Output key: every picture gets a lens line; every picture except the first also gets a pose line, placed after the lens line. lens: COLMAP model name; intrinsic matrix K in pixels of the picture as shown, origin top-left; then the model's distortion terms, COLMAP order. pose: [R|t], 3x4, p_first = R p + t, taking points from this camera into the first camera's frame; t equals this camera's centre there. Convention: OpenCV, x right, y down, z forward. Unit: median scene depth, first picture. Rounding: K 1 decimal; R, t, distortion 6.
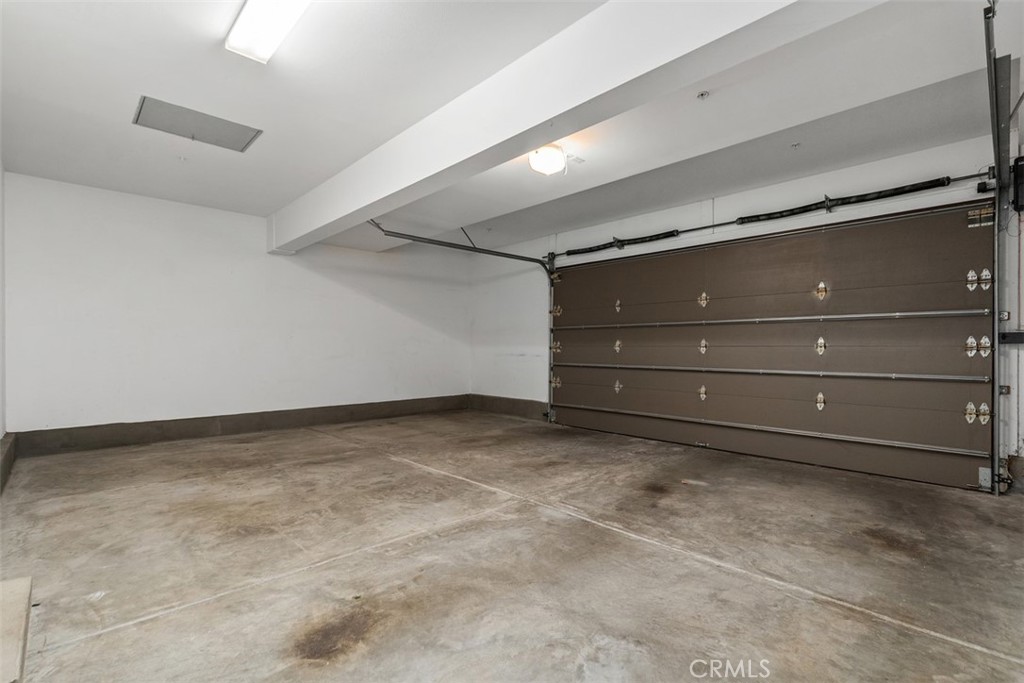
lens RADIAL K [[467.3, 0, 511.7], [0, 467.3, 345.6], [0, 0, 1]] dist [0.012177, -0.002295]
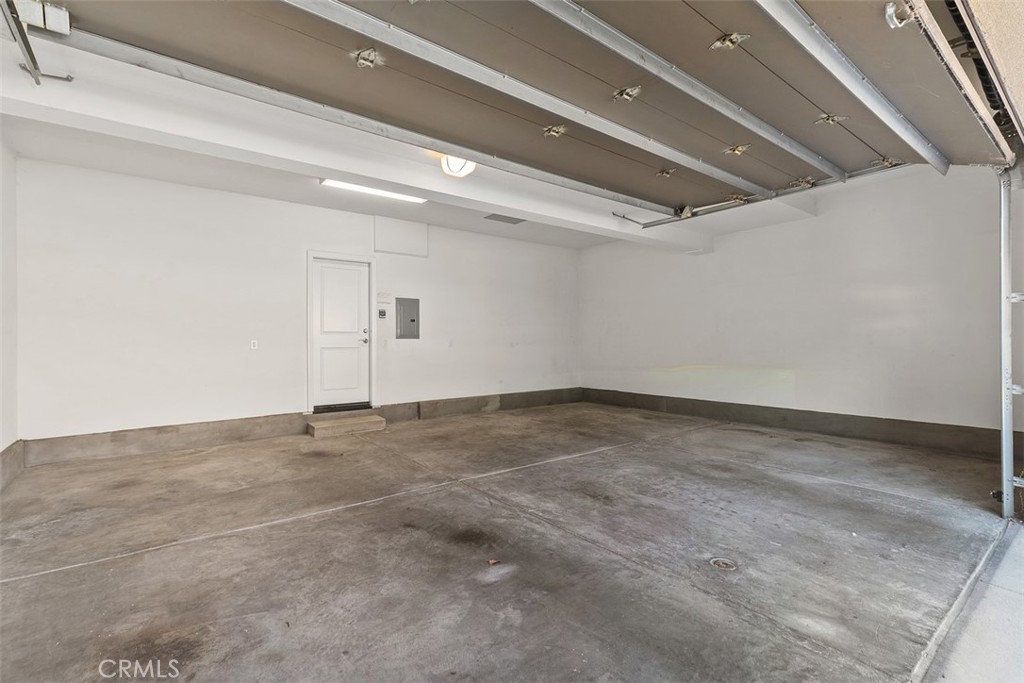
lens RADIAL K [[467.3, 0, 511.5], [0, 467.3, 342.2], [0, 0, 1]] dist [0.012177, -0.002295]
pose [[-0.098032, -0.002873, -0.995179, 1.228567], [0.012961, 0.999907, -0.004163, 0.012527], [0.995099, -0.013307, -0.097985, 1.371449]]
